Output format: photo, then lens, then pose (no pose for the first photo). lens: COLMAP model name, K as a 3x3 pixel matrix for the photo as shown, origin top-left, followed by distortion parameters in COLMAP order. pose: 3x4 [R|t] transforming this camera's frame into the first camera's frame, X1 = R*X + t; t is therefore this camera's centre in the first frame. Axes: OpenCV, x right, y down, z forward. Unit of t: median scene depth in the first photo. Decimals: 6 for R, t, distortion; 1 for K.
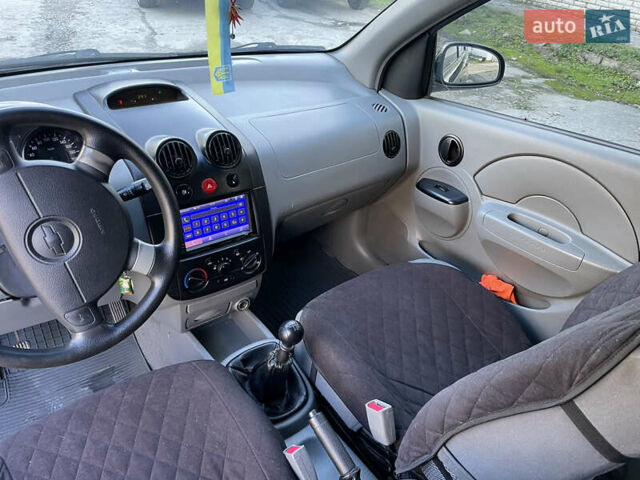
lens RADIAL K [[481.3, 0, 320.0], [0, 481.3, 240.0], [0, 0, 1]] dist [0.044271, -0.000245]
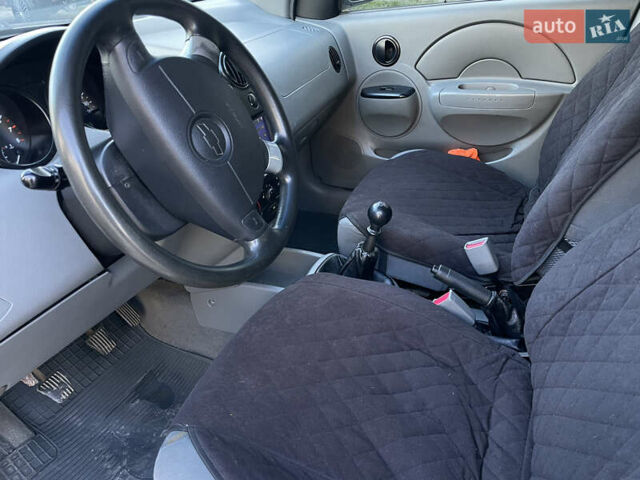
lens RADIAL K [[481.3, 0, 320.0], [0, 481.3, 240.0], [0, 0, 1]] dist [0.044271, -0.000245]
pose [[0.869154, -0.342710, 0.356541, -0.405306], [0.347015, 0.936301, 0.054046, 0.105084], [-0.352352, 0.076751, 0.932715, 0.063818]]
